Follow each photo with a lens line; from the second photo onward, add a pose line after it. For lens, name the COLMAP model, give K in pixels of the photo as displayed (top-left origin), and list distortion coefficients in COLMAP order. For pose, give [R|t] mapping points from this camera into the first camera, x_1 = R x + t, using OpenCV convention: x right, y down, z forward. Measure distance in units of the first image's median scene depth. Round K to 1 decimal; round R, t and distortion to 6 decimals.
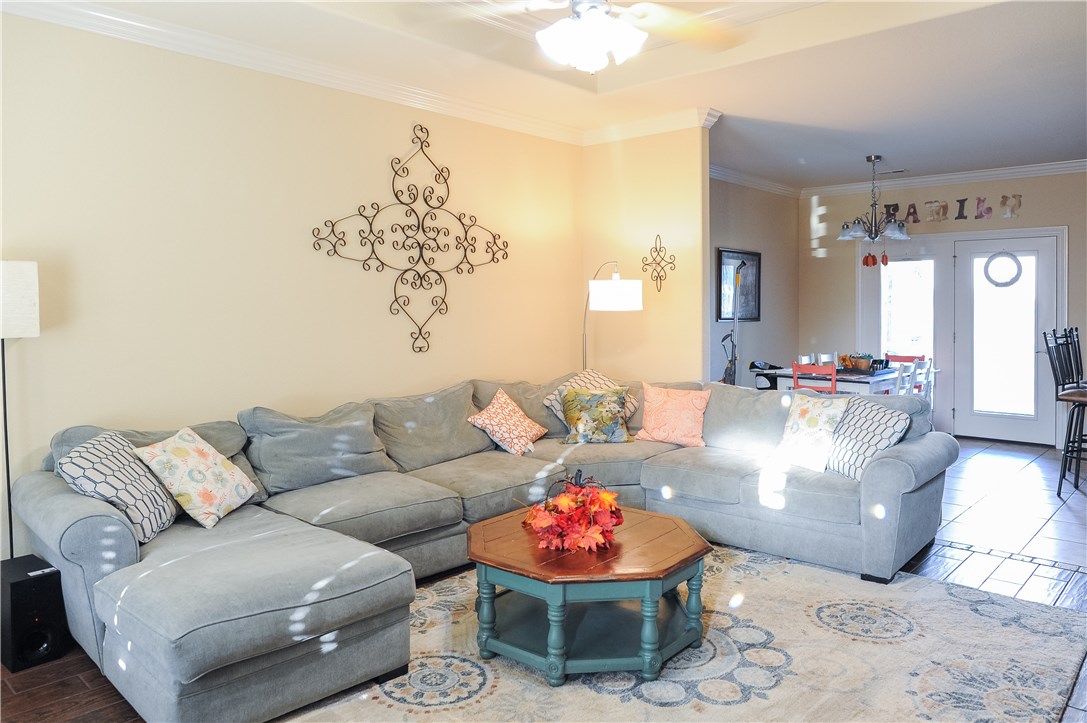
lens RADIAL K [[759.4, 0, 543.5], [0, 759.4, 361.5], [0, 0, 1]] dist [-0.027341, 0.004415]
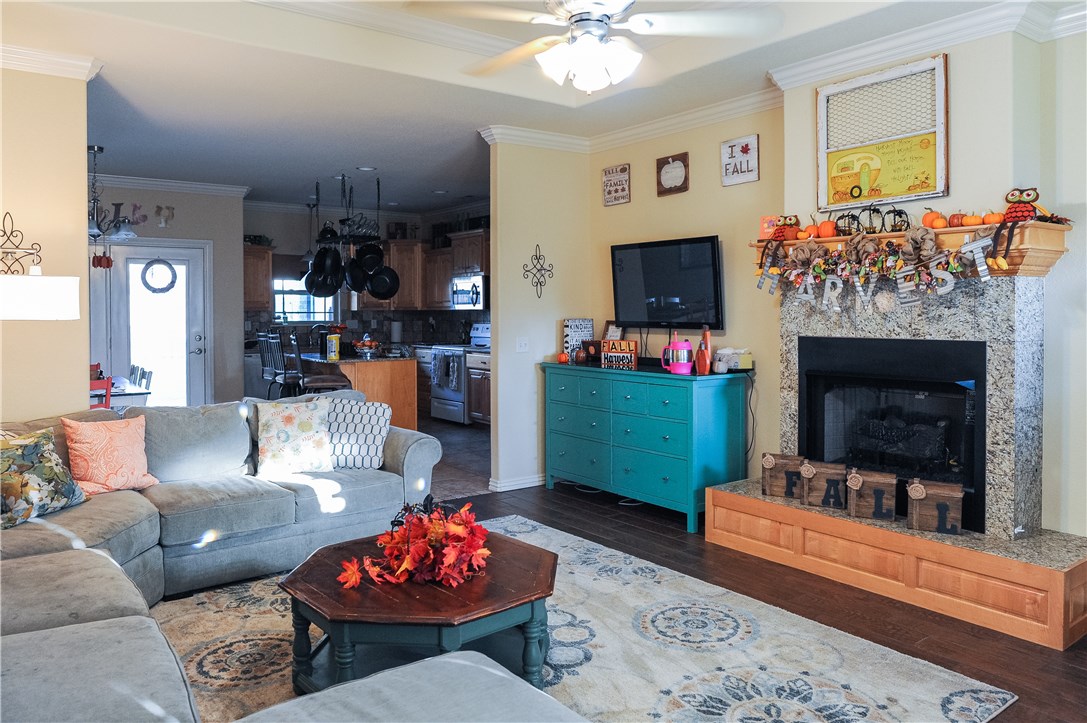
lens RADIAL K [[759.4, 0, 543.5], [0, 759.4, 361.5], [0, 0, 1]] dist [-0.027341, 0.004415]
pose [[0.191604, -0.068130, 0.979105, -0.488632], [0.075133, 0.995679, 0.054580, -0.031930], [-0.978592, 0.063106, 0.195894, 0.419420]]
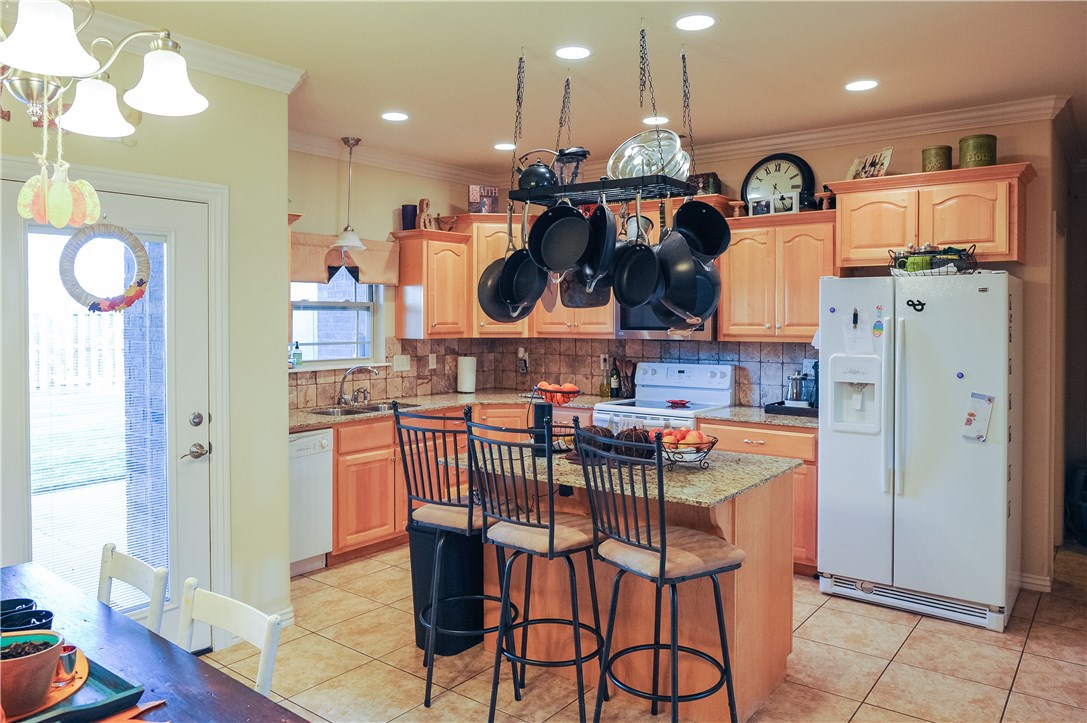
lens RADIAL K [[757.9, 0, 543.5], [0, 757.9, 361.5], [0, 0, 1]] dist [-0.103209, 0.000624]
pose [[-0.071857, -0.058736, 0.995684, 0.297579], [0.075827, 0.995054, 0.064171, -0.119609], [-0.994528, 0.080111, -0.067048, 1.197803]]
